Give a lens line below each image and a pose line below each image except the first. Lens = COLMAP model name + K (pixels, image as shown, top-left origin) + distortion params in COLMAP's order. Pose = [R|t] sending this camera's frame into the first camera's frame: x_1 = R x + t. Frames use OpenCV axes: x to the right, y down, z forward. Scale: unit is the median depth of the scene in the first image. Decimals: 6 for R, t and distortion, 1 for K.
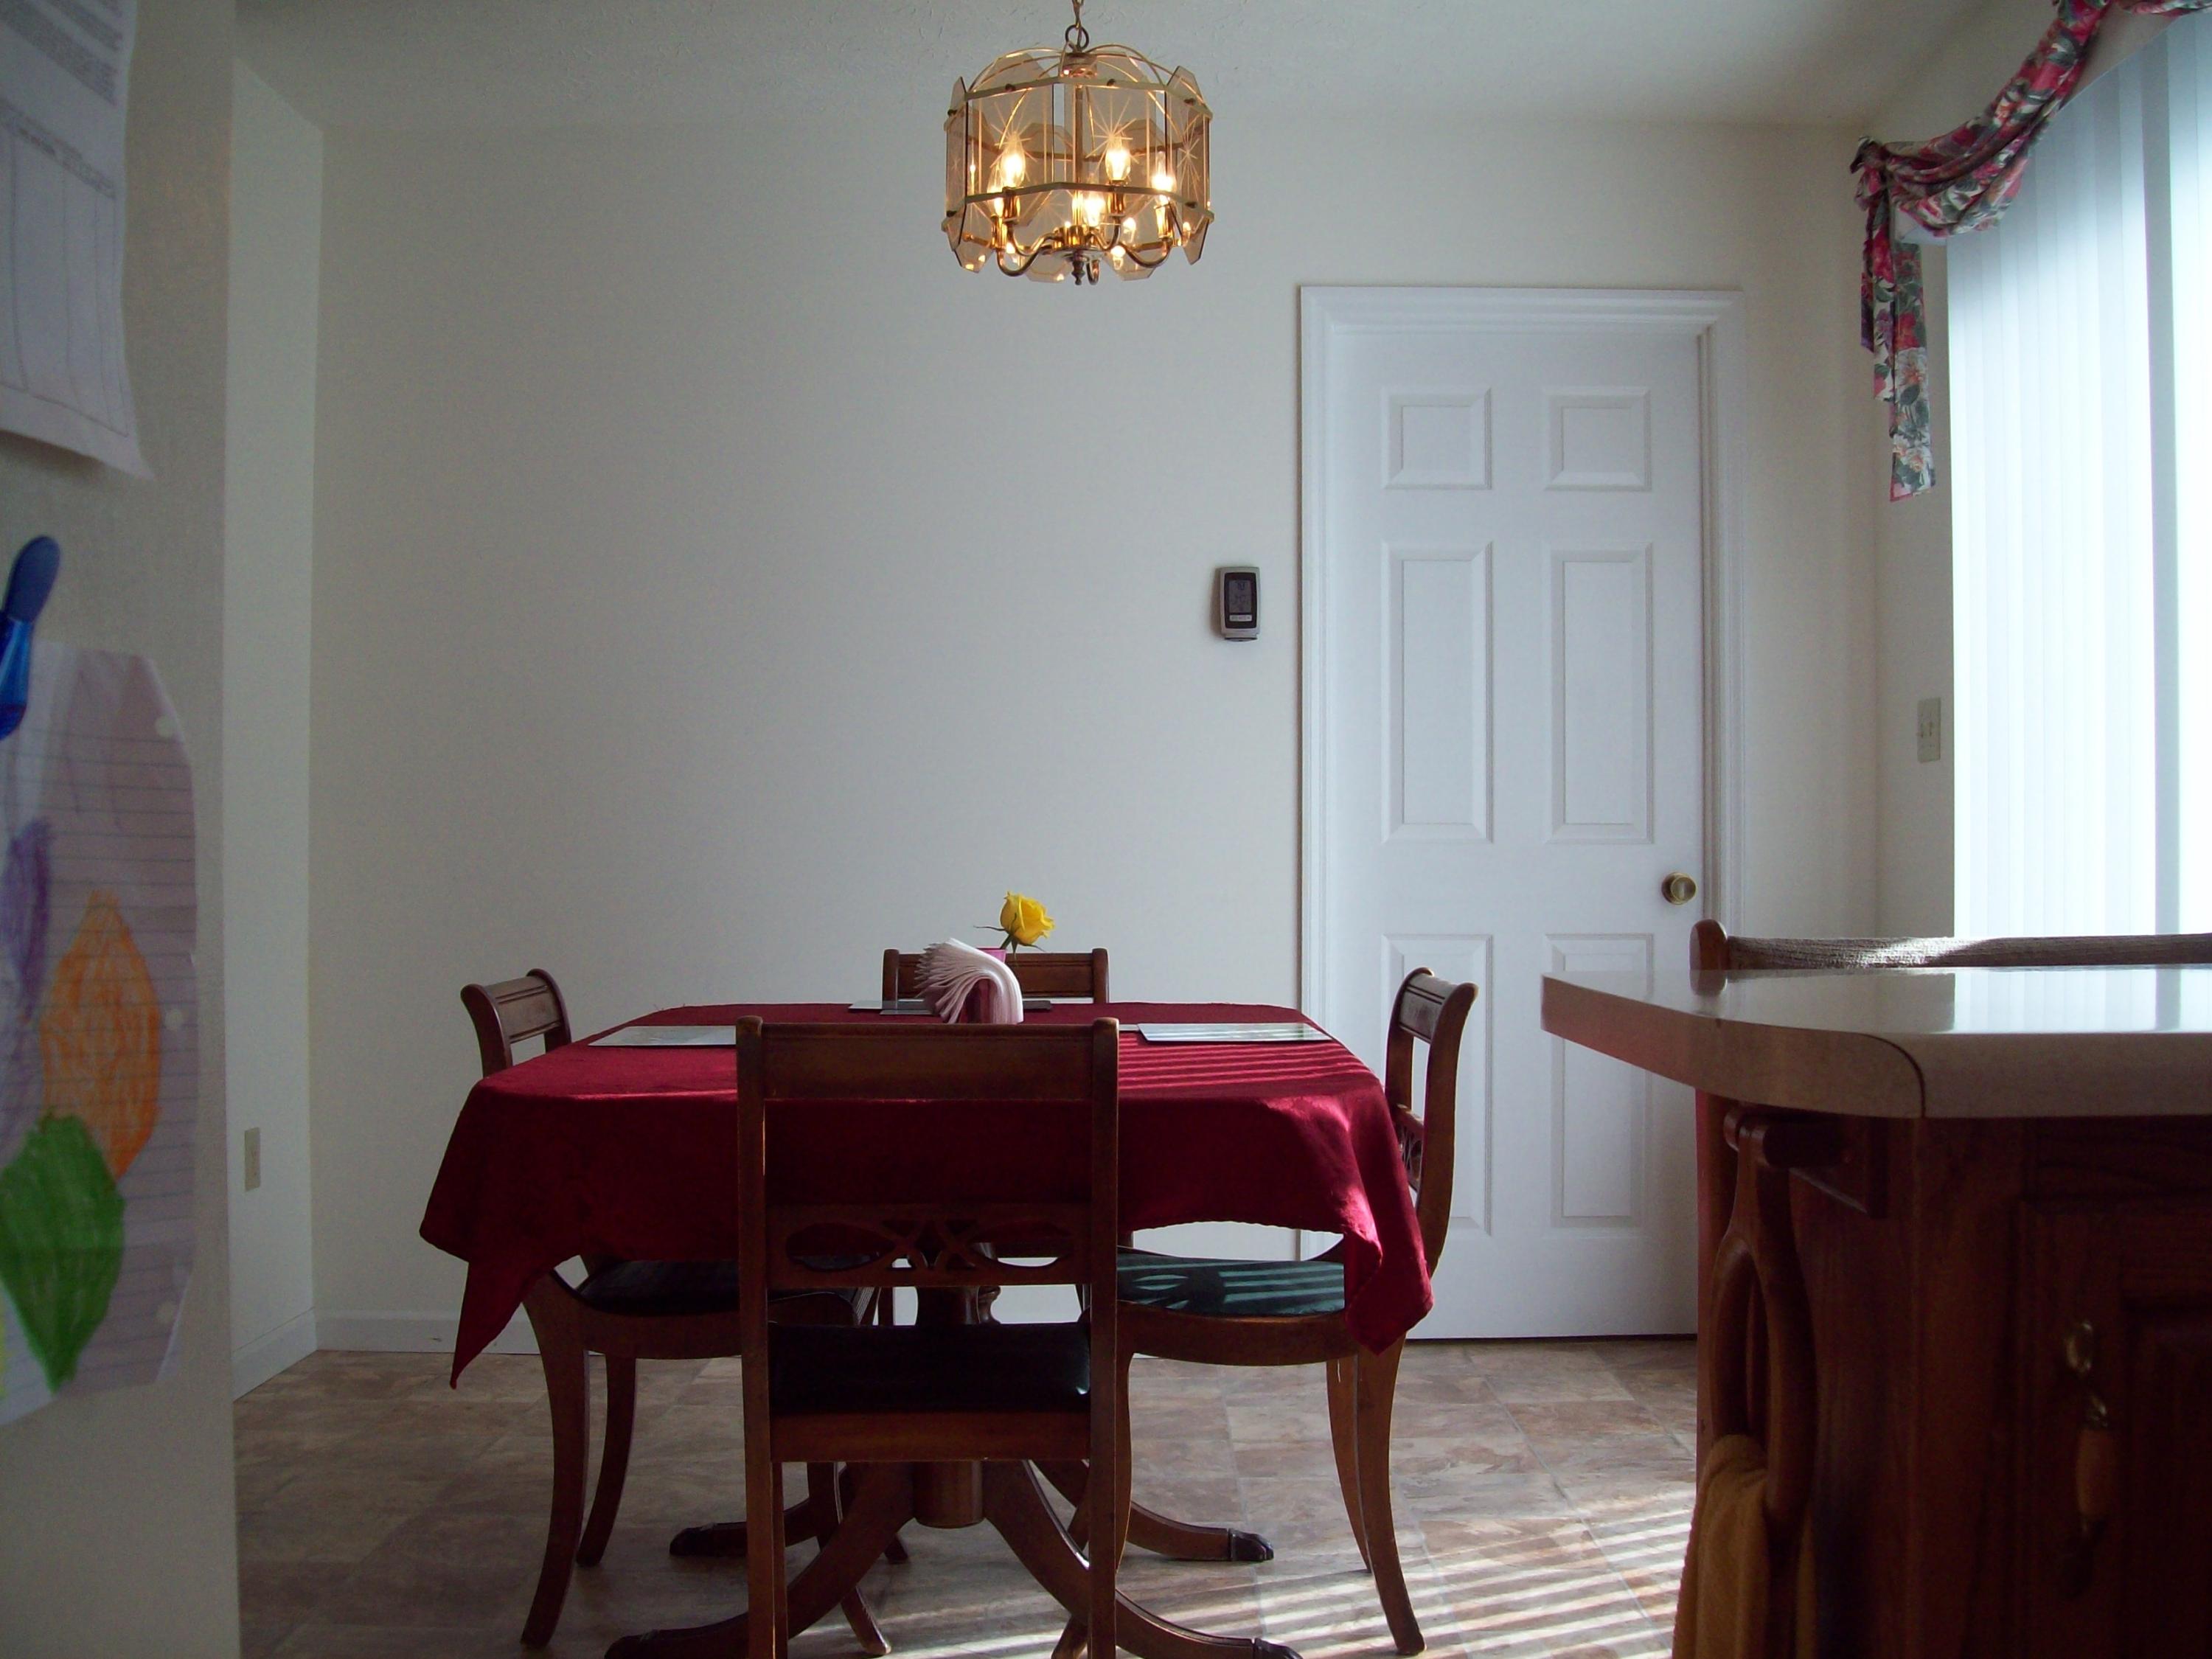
lens RADIAL K [[2347.2, 0, 1102.9], [0, 2347.2, 841.5], [0, 0, 1]] dist [-0.191641, 0.178489]
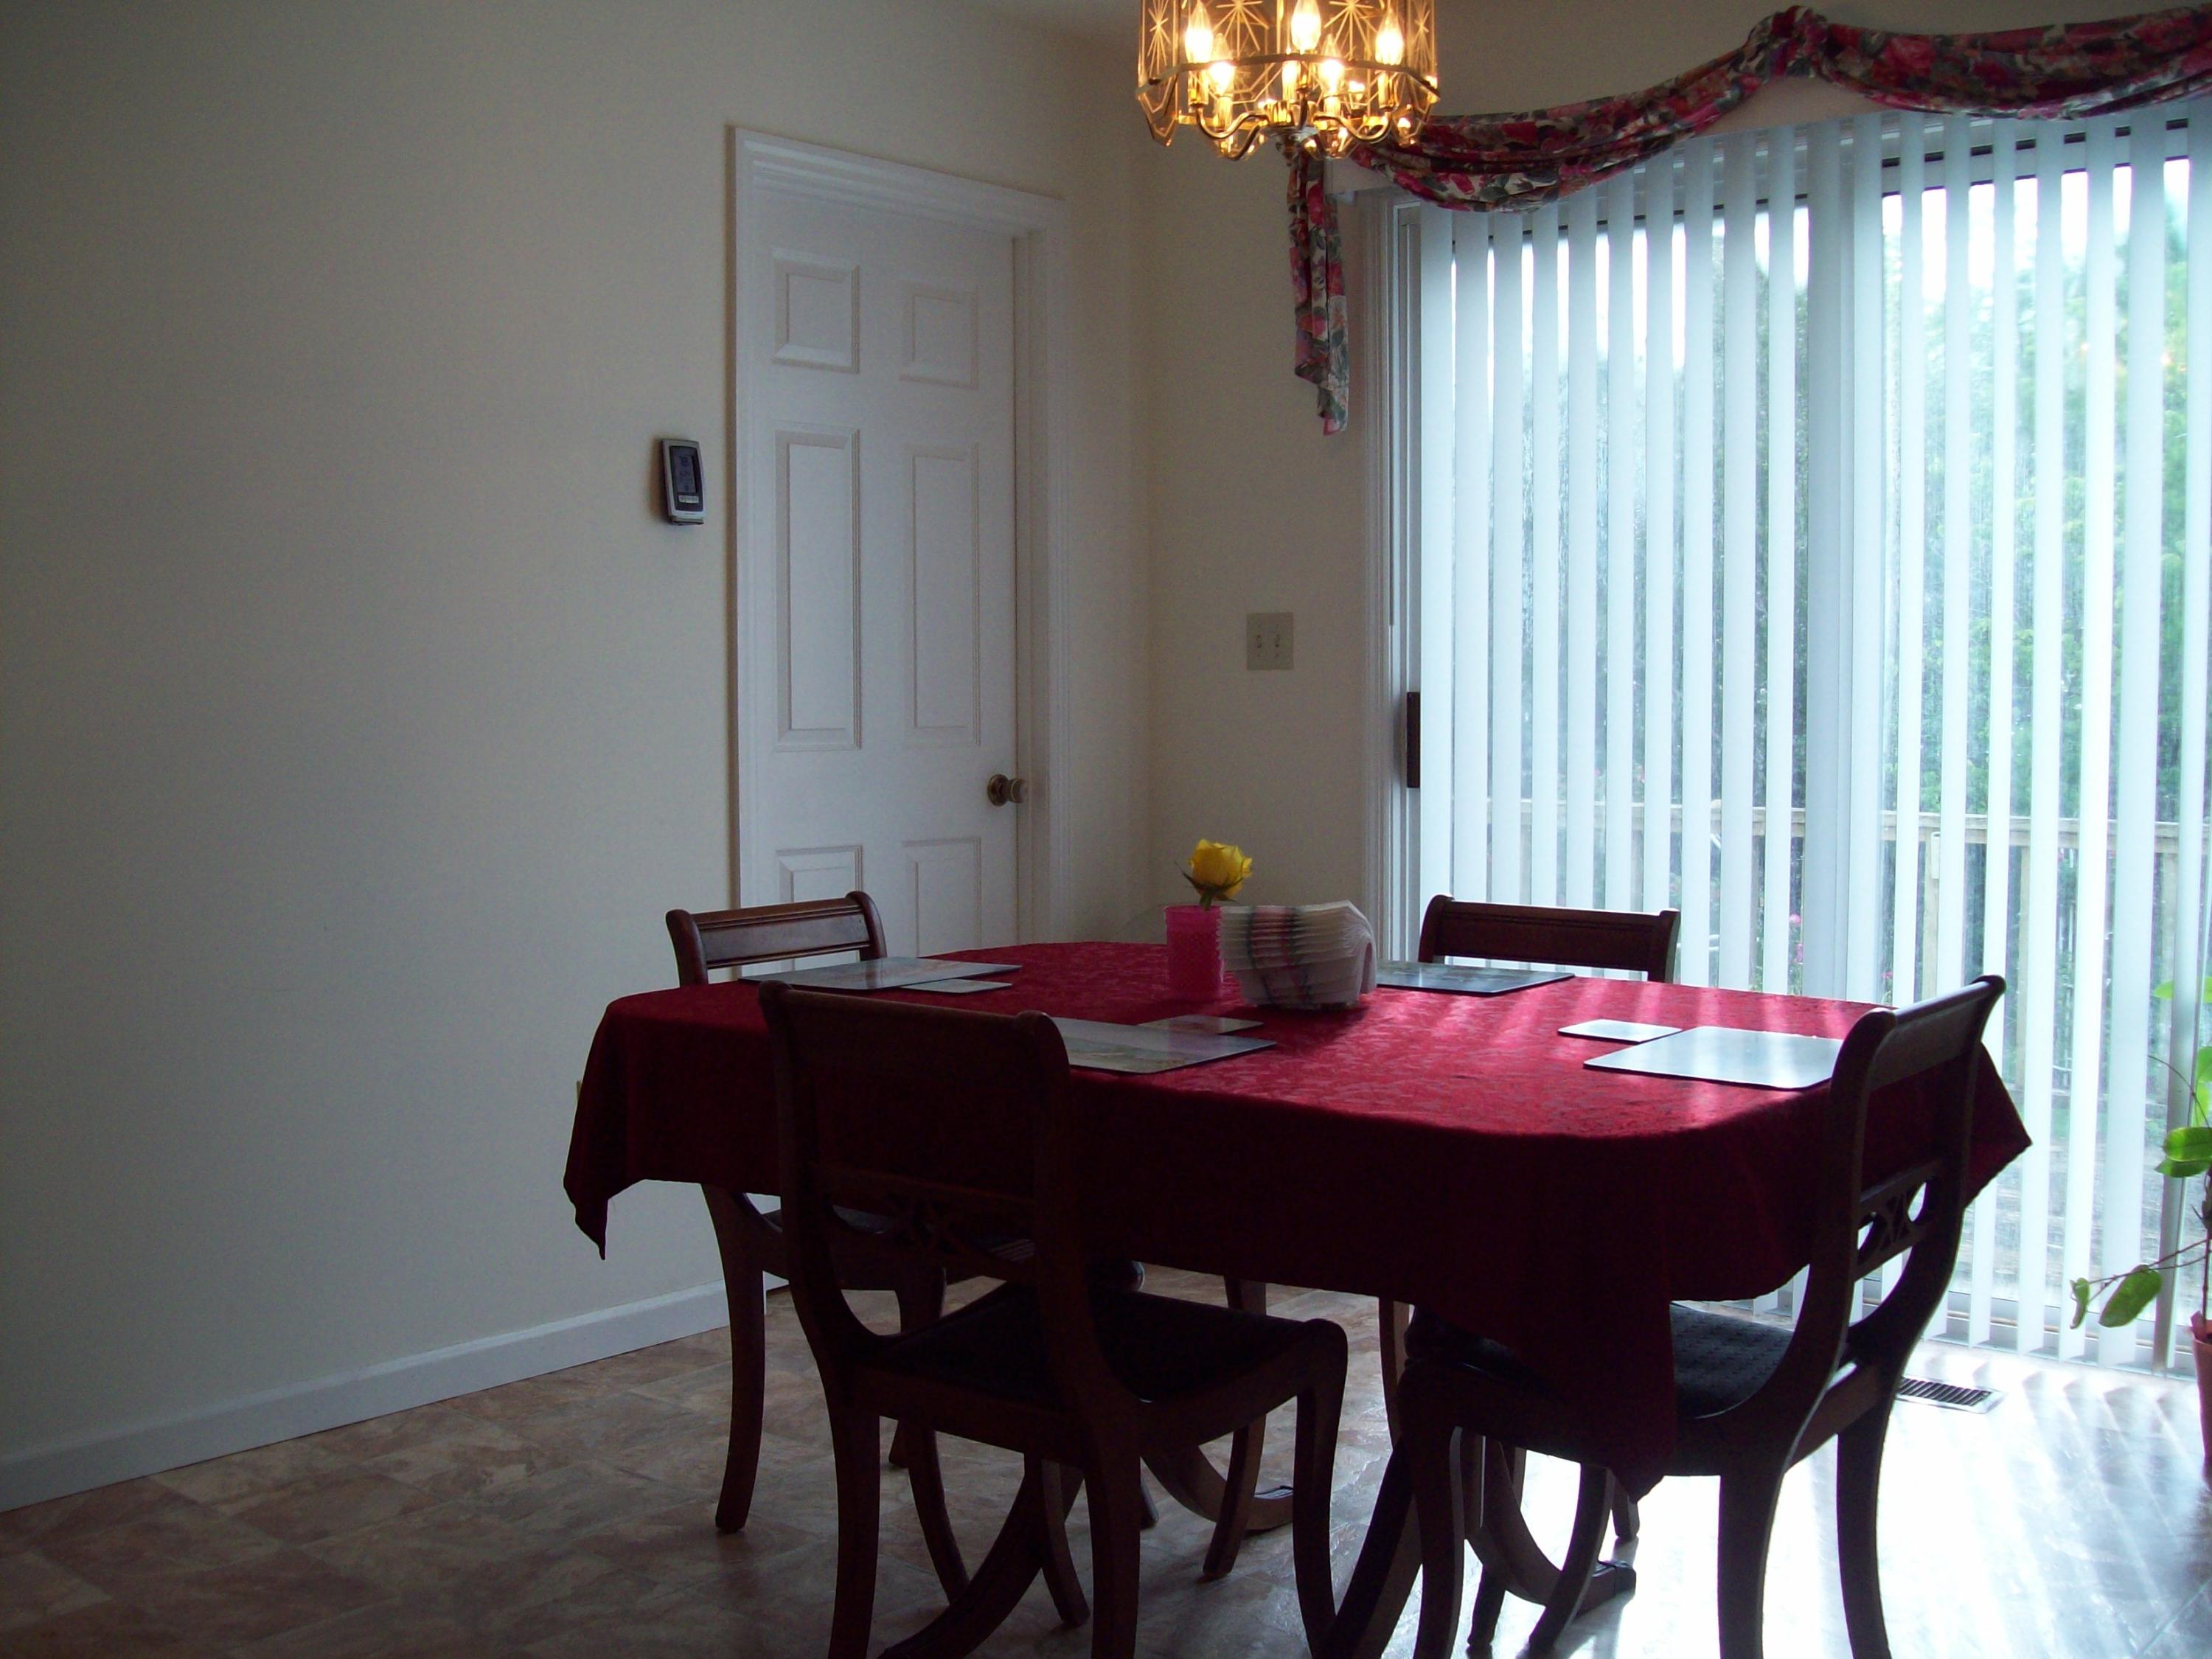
lens RADIAL K [[2347.2, 0, 1102.9], [0, 2347.2, 841.5], [0, 0, 1]] dist [-0.191641, 0.178489]
pose [[0.644565, -0.051766, 0.762795, -0.584762], [-0.000892, 0.997654, 0.068458, -0.031571], [-0.764549, -0.044806, 0.643006, 0.365329]]
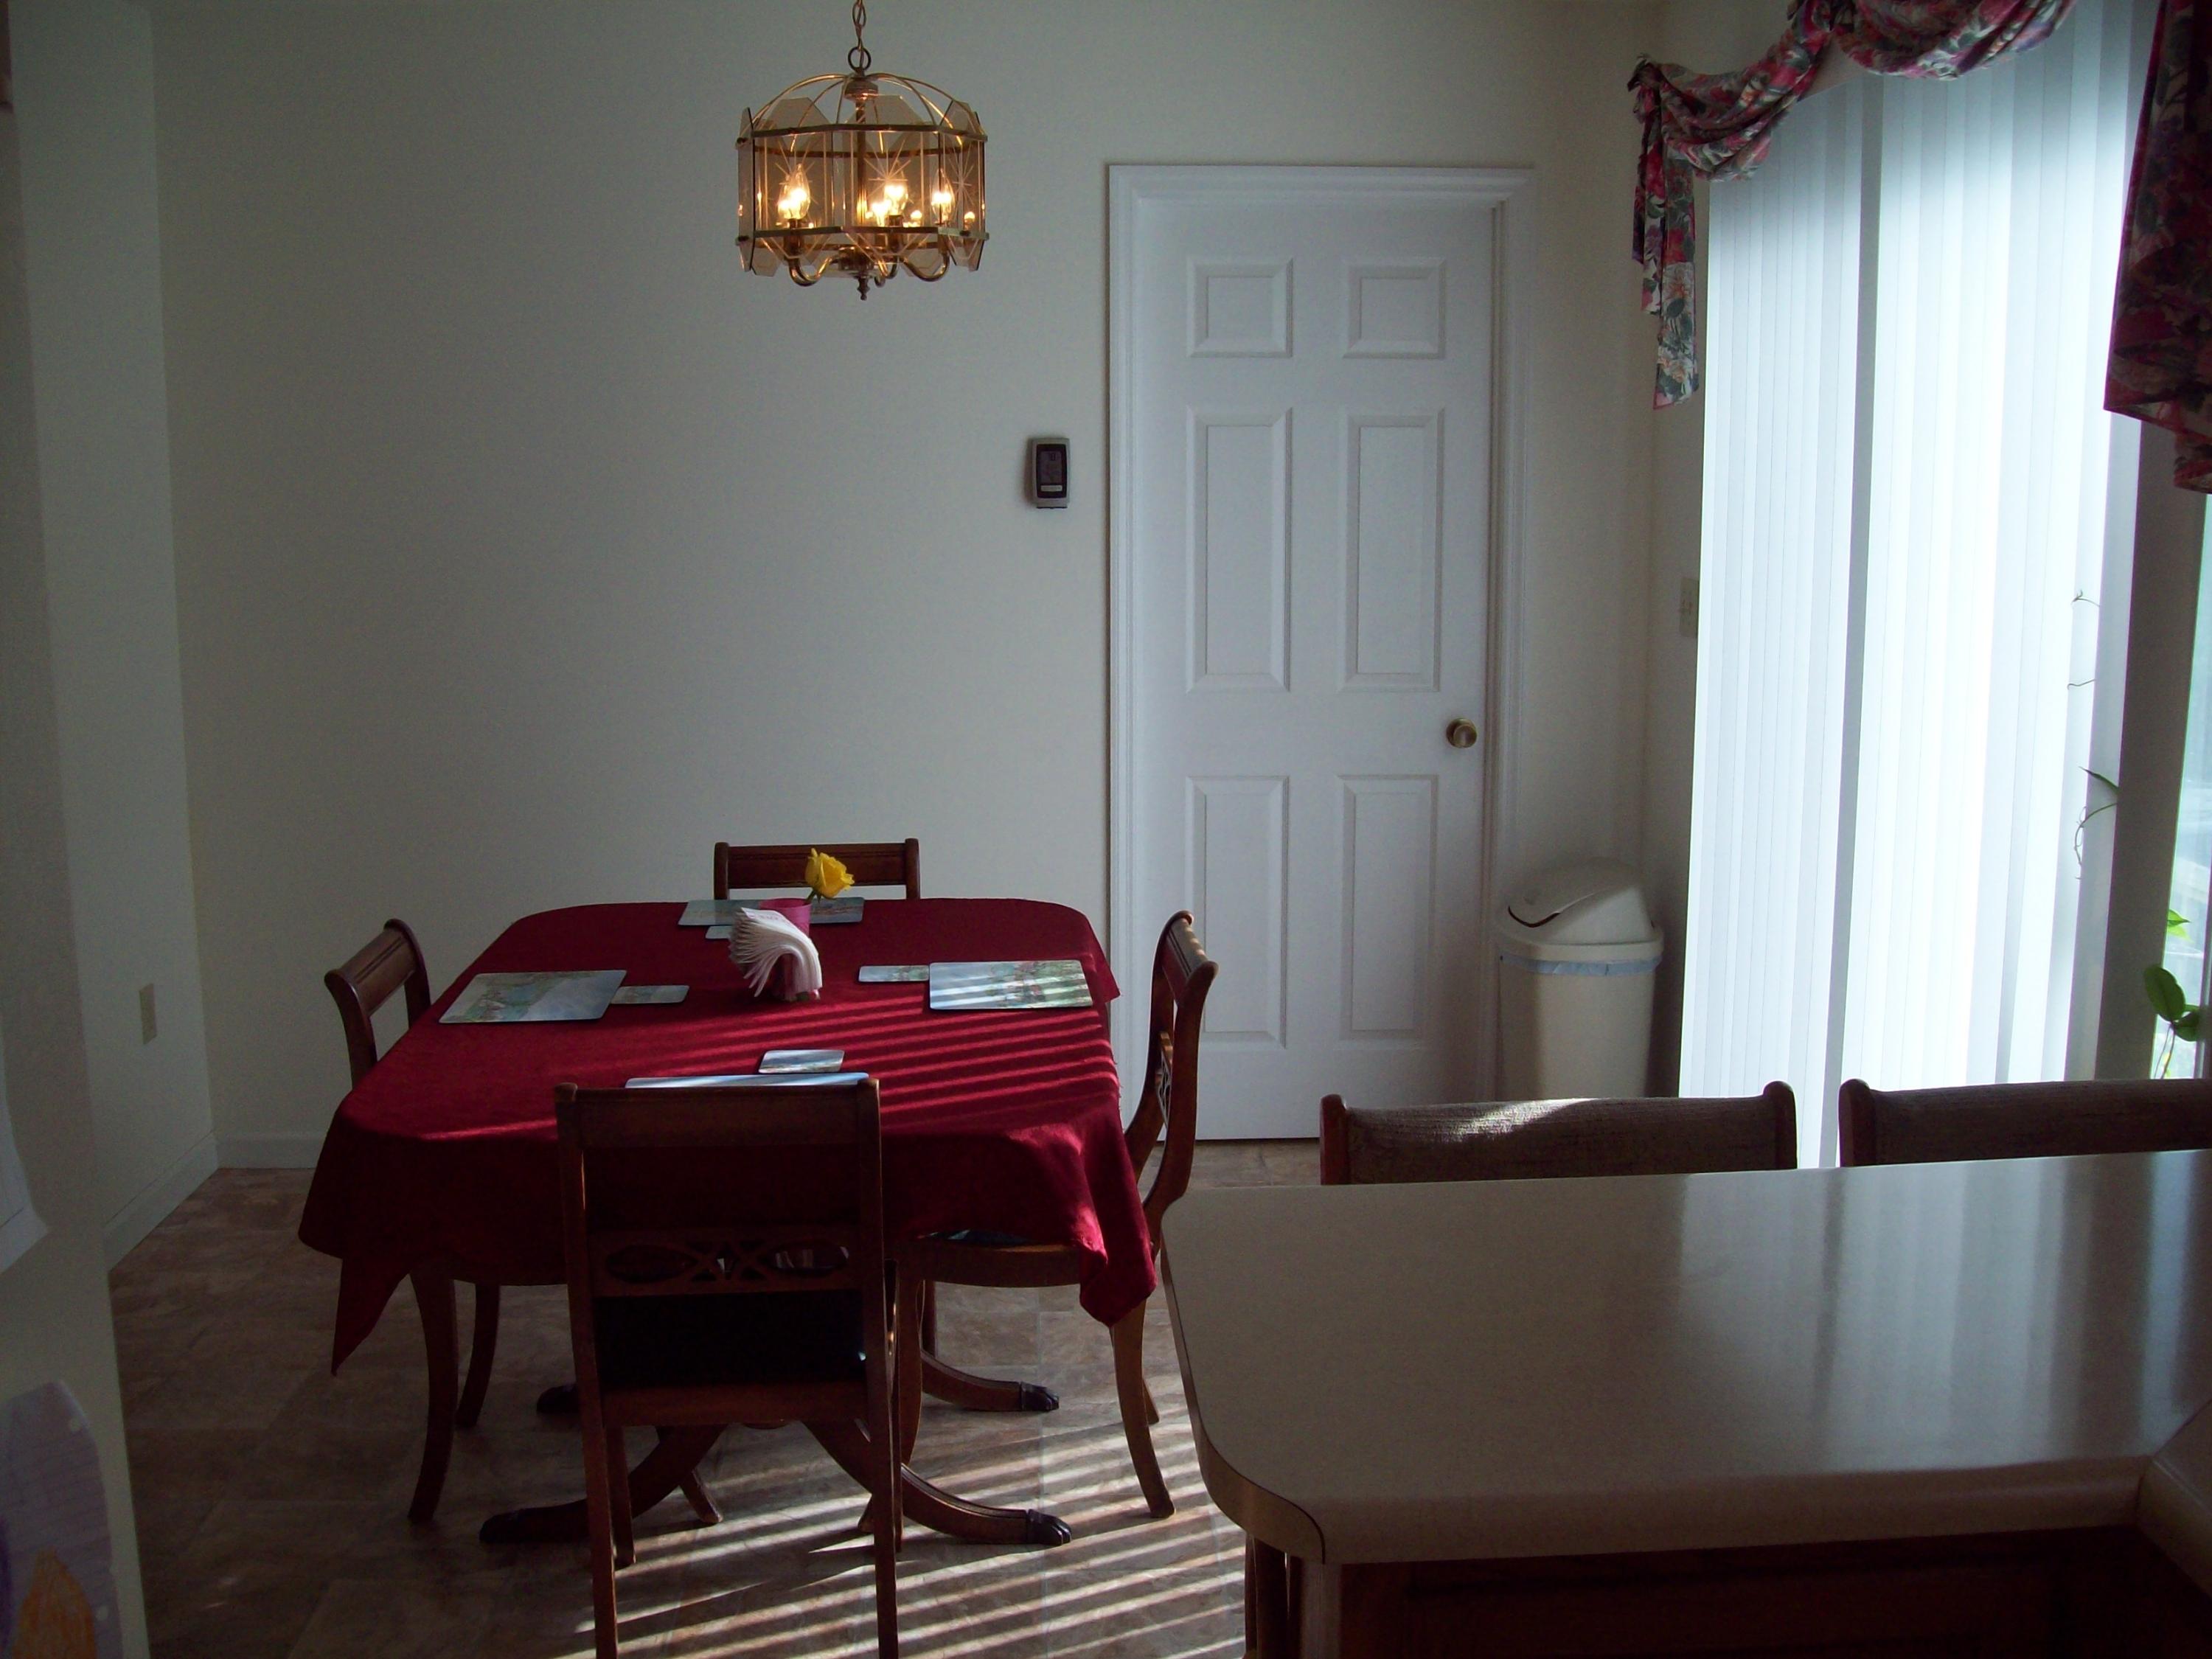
lens RADIAL K [[2347.2, 0, 1102.9], [0, 2347.2, 841.5], [0, 0, 1]] dist [-0.191641, 0.178489]
pose [[0.998994, -0.011236, 0.043423, 0.039388], [0.003523, 0.984782, 0.173761, -0.139584], [-0.044715, -0.173433, 0.983830, -0.080840]]
